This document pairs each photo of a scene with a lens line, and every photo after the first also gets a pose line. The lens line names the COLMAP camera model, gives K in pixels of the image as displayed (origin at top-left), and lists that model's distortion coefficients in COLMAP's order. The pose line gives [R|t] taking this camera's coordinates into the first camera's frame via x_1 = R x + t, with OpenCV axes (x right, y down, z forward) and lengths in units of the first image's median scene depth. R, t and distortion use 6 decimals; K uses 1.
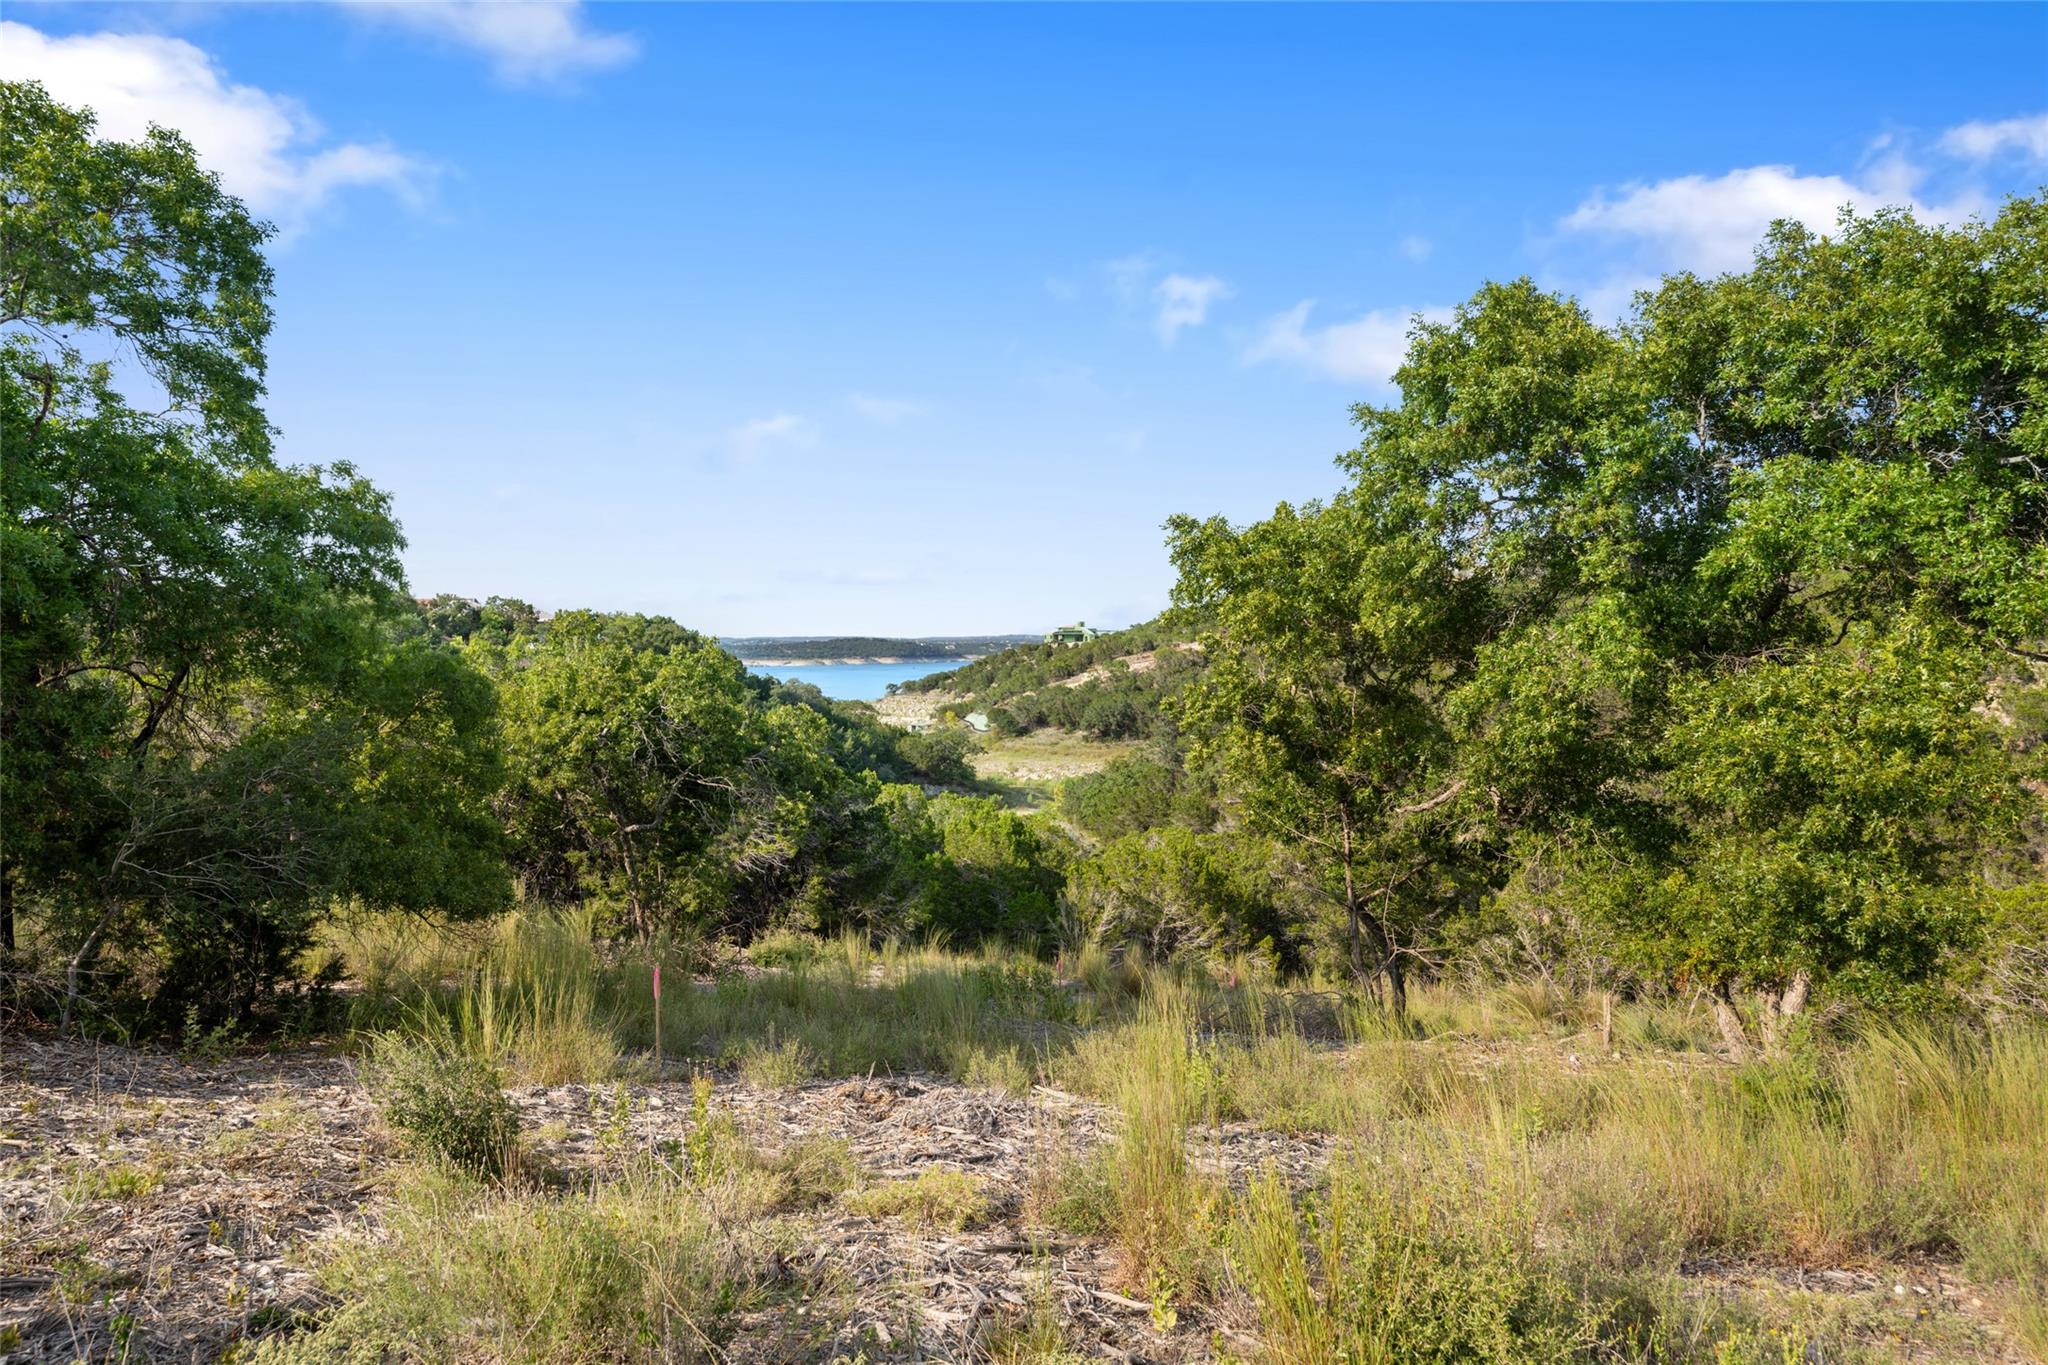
lens RADIAL K [[1340.3, 0, 1025.1], [0, 1340.3, 677.1], [0, 0, 1]] dist [-0.006901, -0.001019]
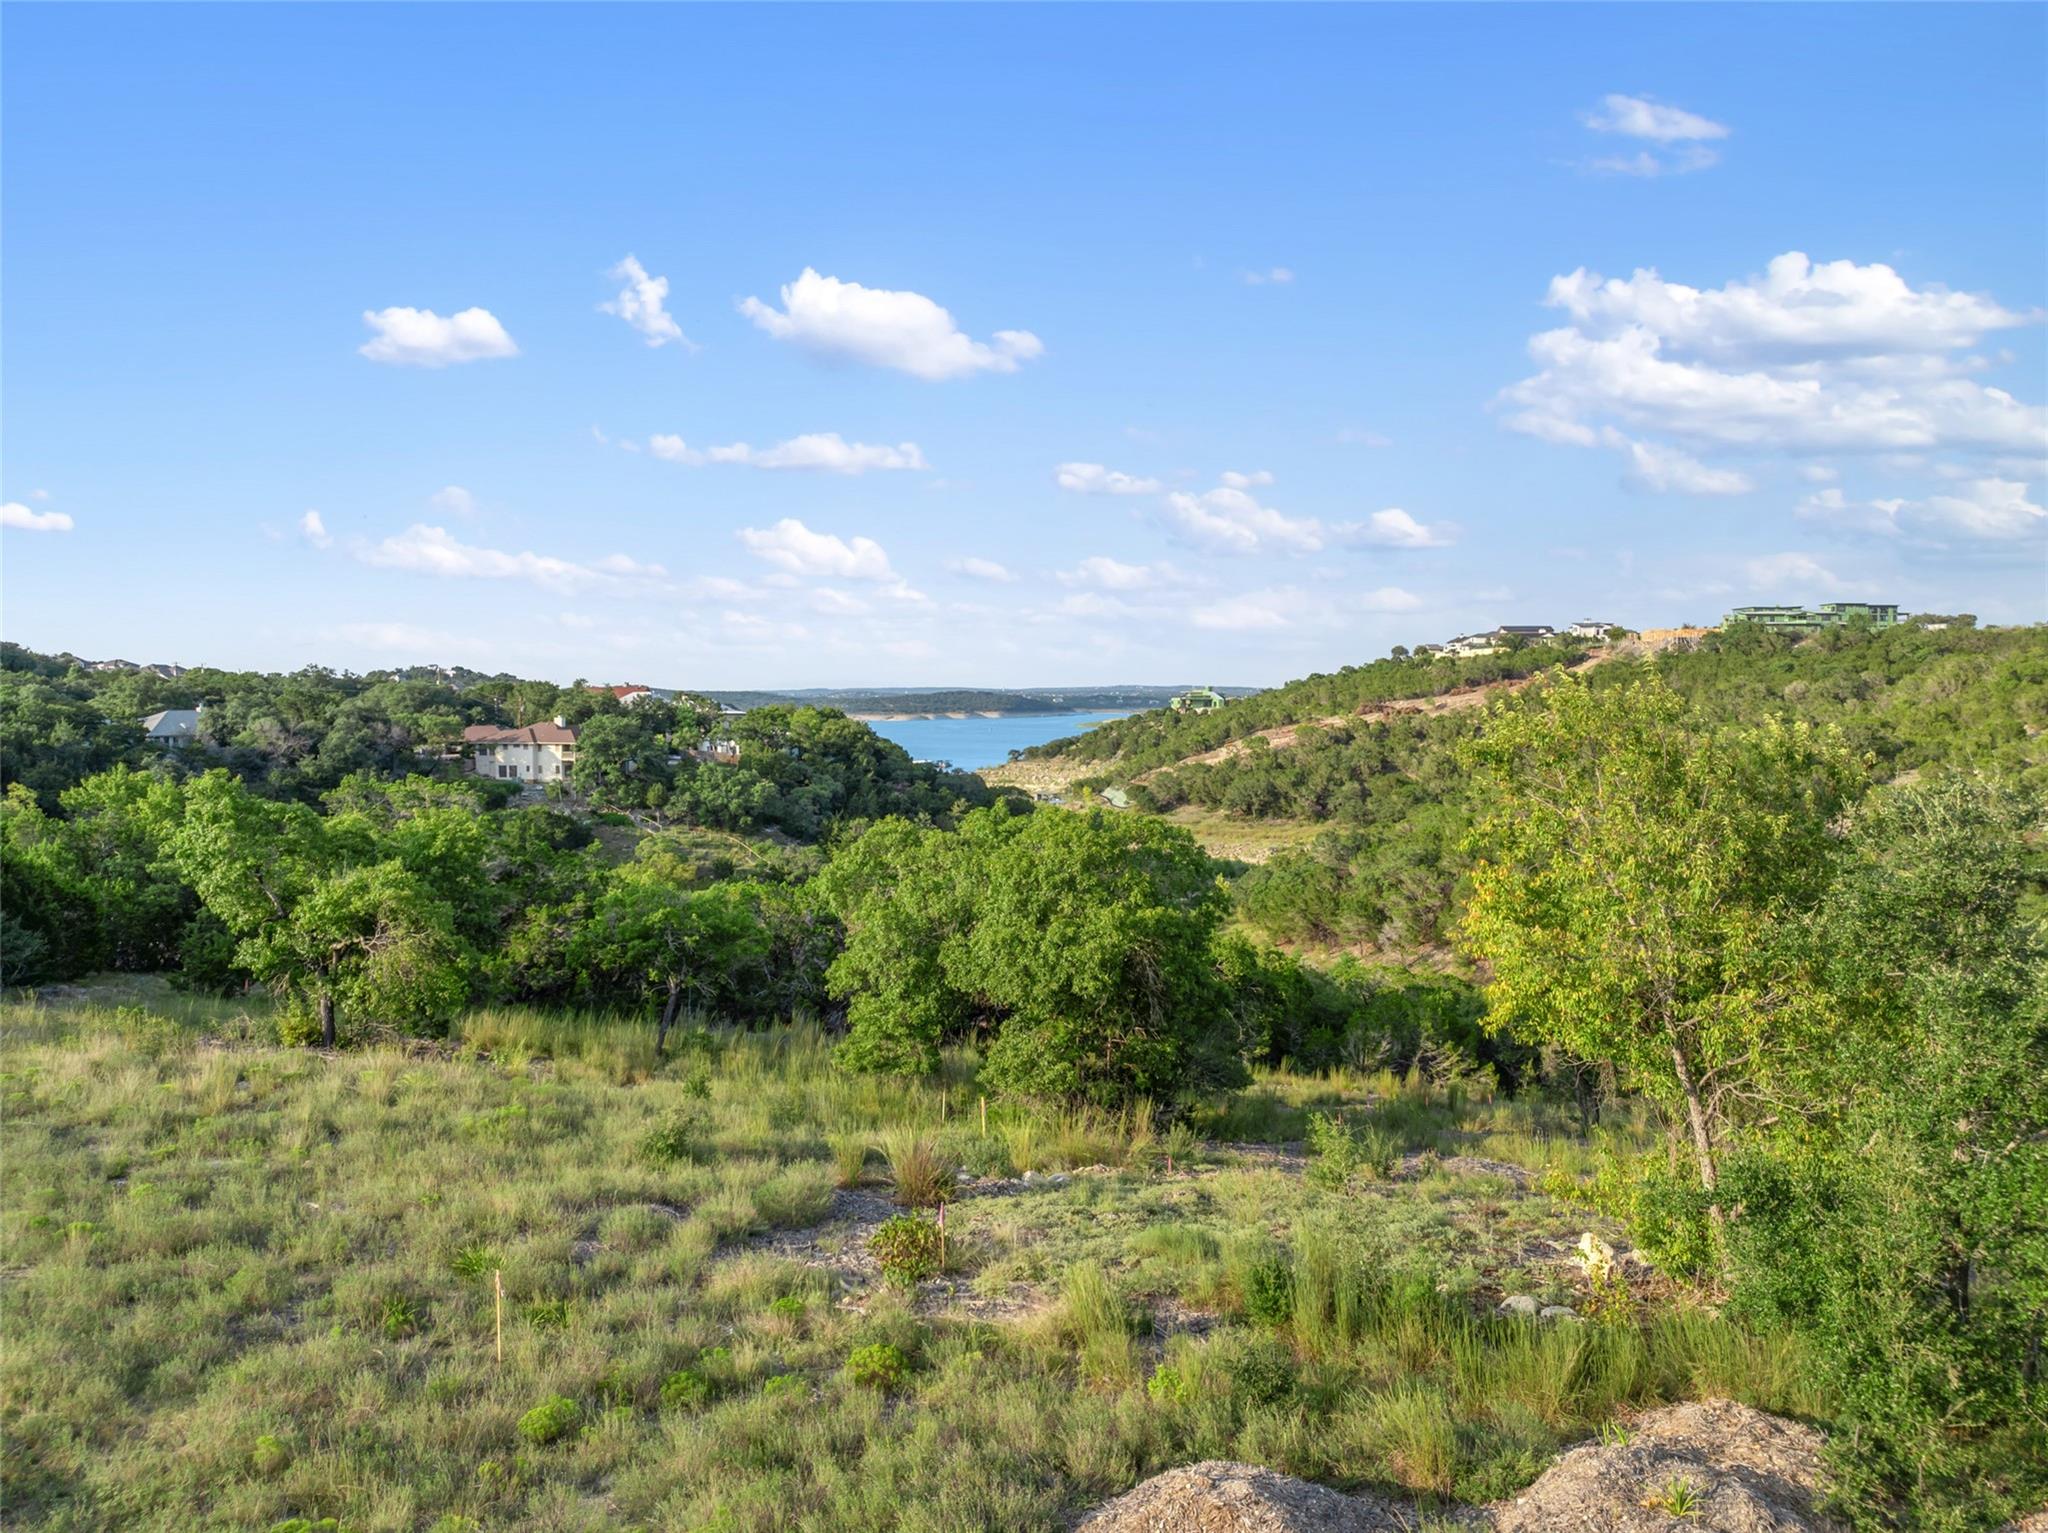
lens RADIAL K [[1430.0, 0, 1018.0], [0, 1430.0, 749.7], [0, 0, 1]] dist [-0.045101, 0.018787]
pose [[0.996764, 0.000144, -0.080378, -0.430848], [0.001084, 0.999883, 0.015233, -0.357341], [0.080371, -0.015271, 0.996648, -1.213924]]
